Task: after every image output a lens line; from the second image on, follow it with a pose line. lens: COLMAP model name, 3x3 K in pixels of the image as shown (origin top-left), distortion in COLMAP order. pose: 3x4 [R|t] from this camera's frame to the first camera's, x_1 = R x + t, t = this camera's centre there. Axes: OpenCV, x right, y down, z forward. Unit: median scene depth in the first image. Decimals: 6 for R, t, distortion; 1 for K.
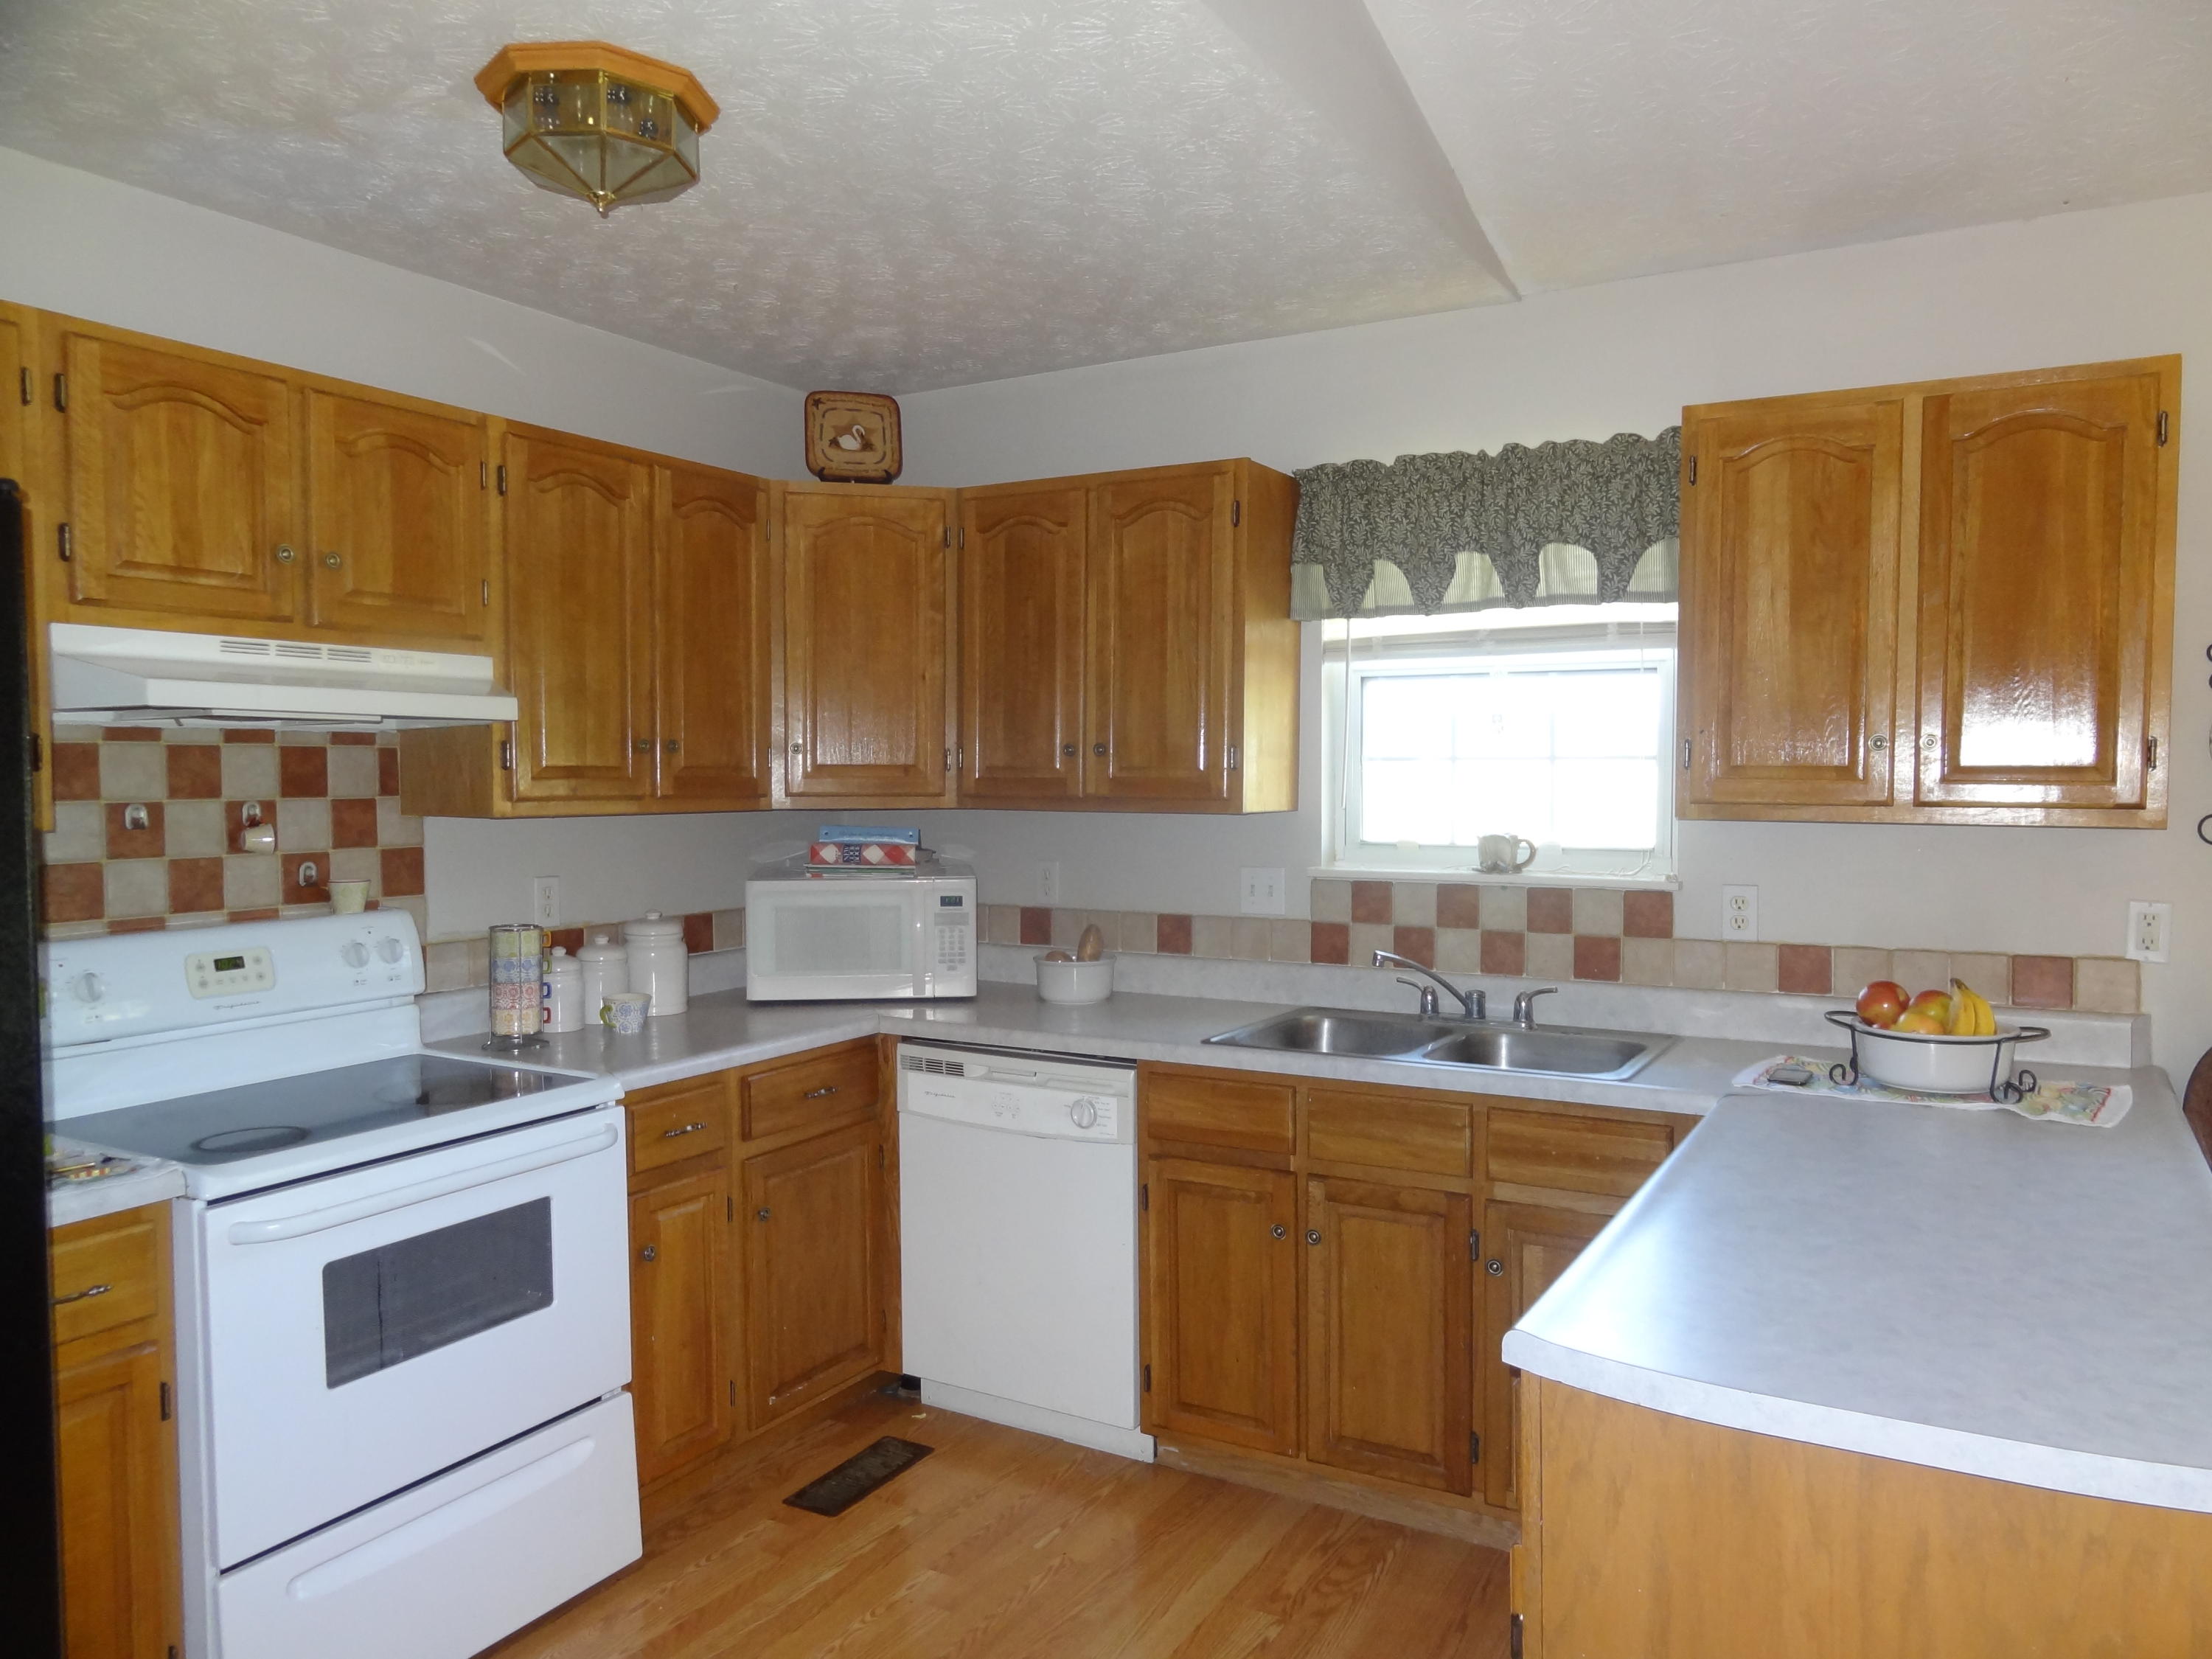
lens RADIAL K [[1550.1, 0, 1111.4], [0, 1550.1, 836.3], [0, 0, 1]] dist [-0.008467, 0.011775]
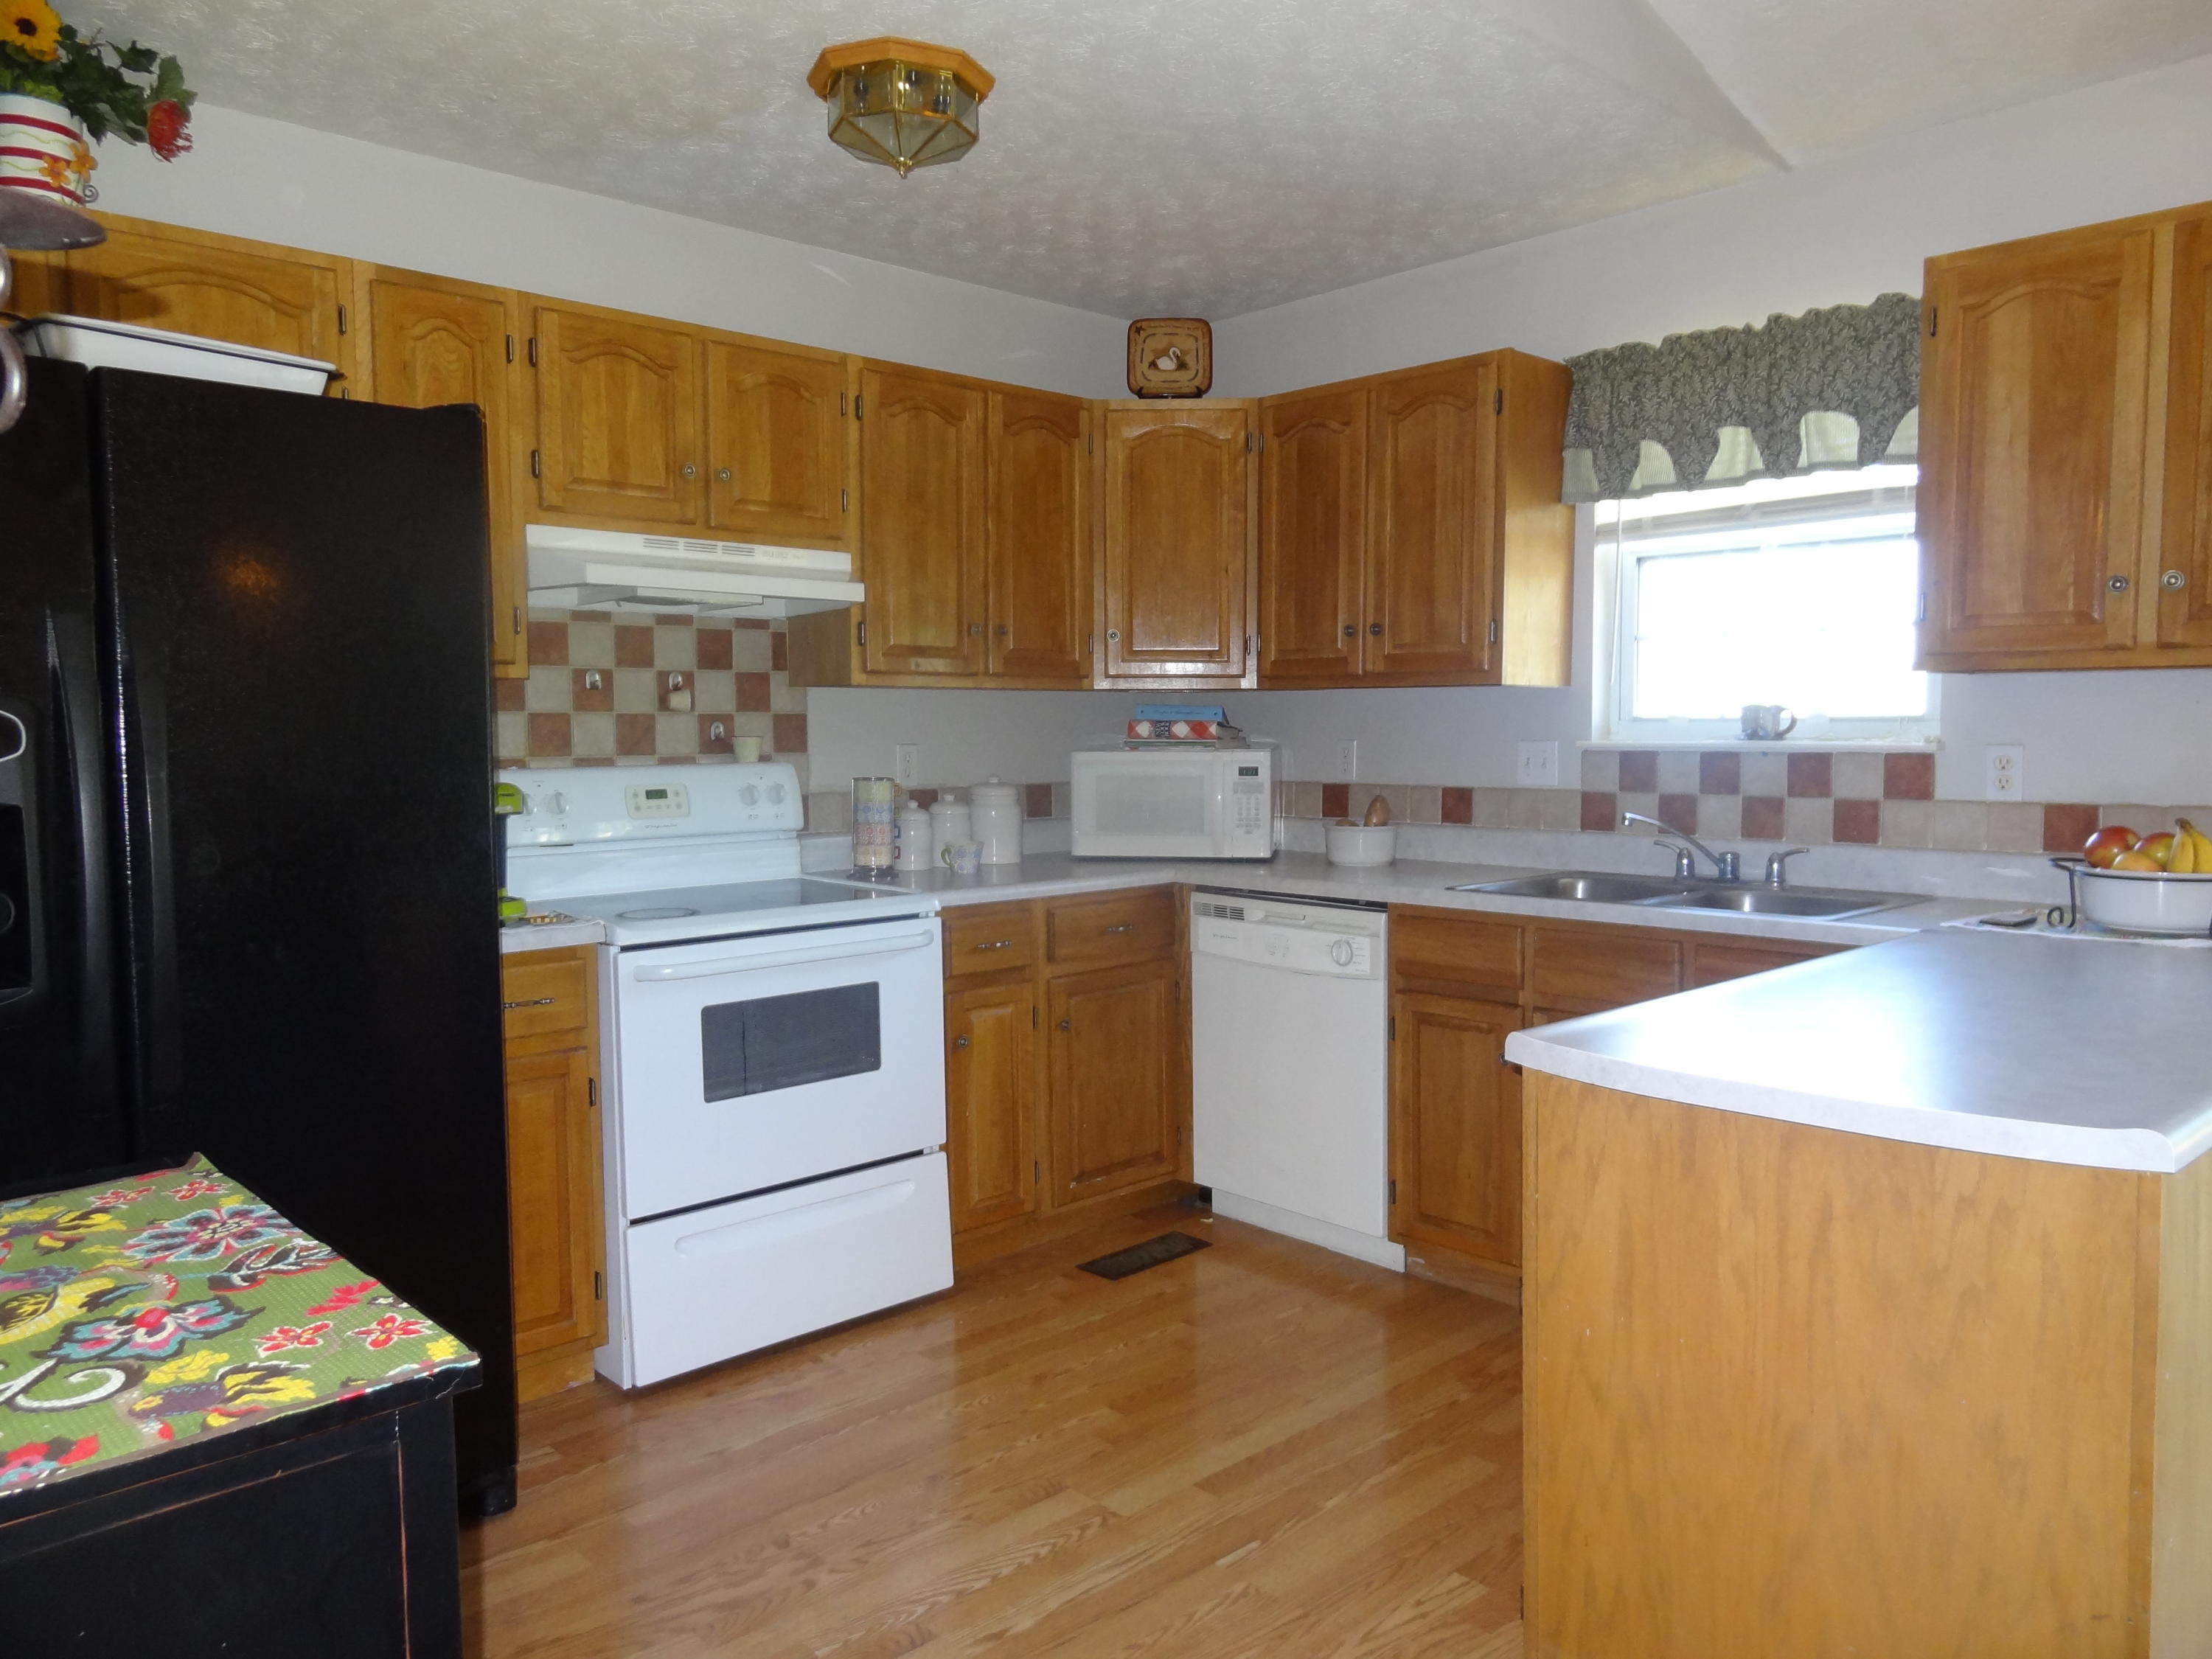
lens RADIAL K [[1550.1, 0, 1111.4], [0, 1550.1, 836.3], [0, 0, 1]] dist [-0.008467, 0.011775]
pose [[0.956519, 0.017868, -0.291121, 0.147385], [-0.009661, 0.999515, 0.029604, 0.064792], [0.291508, -0.025504, 0.956228, -0.110375]]
